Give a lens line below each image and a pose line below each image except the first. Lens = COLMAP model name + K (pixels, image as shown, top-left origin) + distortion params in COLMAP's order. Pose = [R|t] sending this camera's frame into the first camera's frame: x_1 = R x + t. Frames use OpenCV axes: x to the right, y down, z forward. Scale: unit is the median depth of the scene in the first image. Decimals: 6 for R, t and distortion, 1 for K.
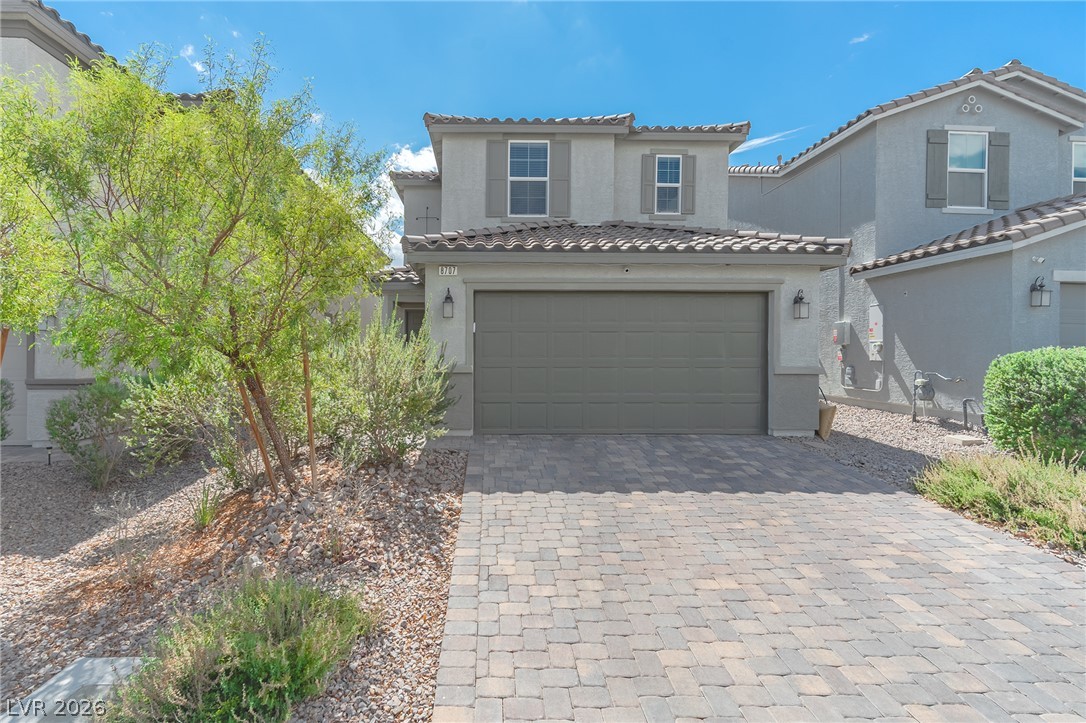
lens RADIAL K [[474.2, 0, 539.4], [0, 474.2, 357.0], [0, 0, 1]] dist [0.007307, 0.000564]
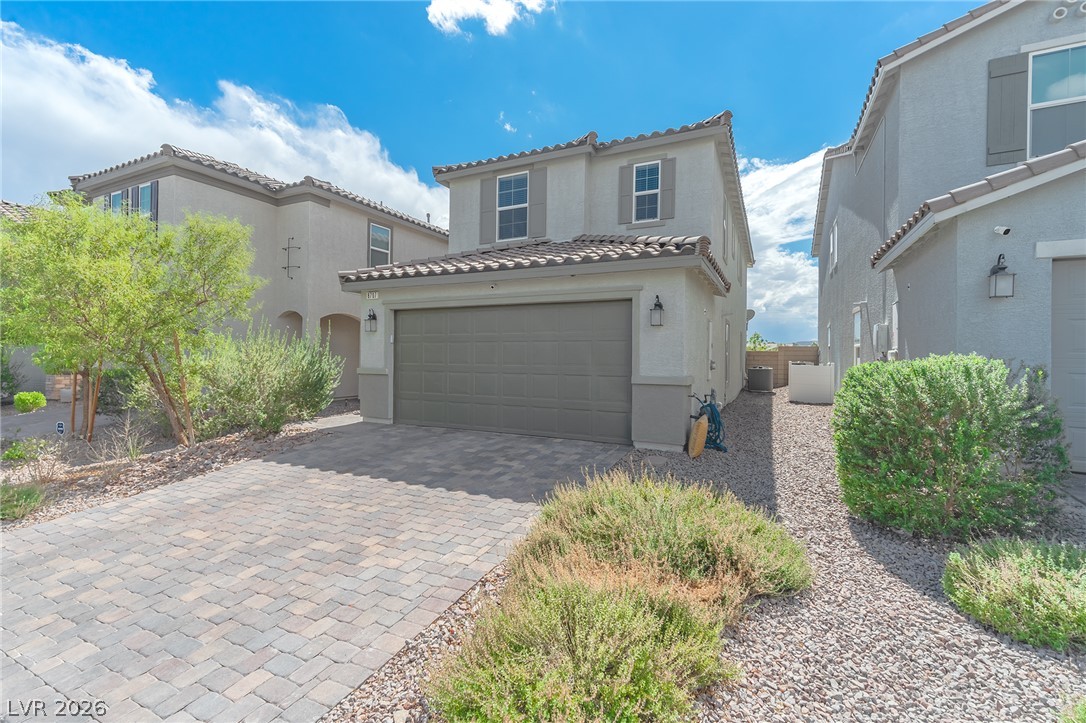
lens RADIAL K [[434.7, 0, 543.0], [0, 434.7, 361.5], [0, 0, 1]] dist [0.011186, 0.000156]
pose [[0.906102, 0.010933, -0.422918, 0.492228], [-0.010181, 0.999940, 0.004037, -0.007619], [0.422937, 0.000648, 0.906159, 0.079583]]
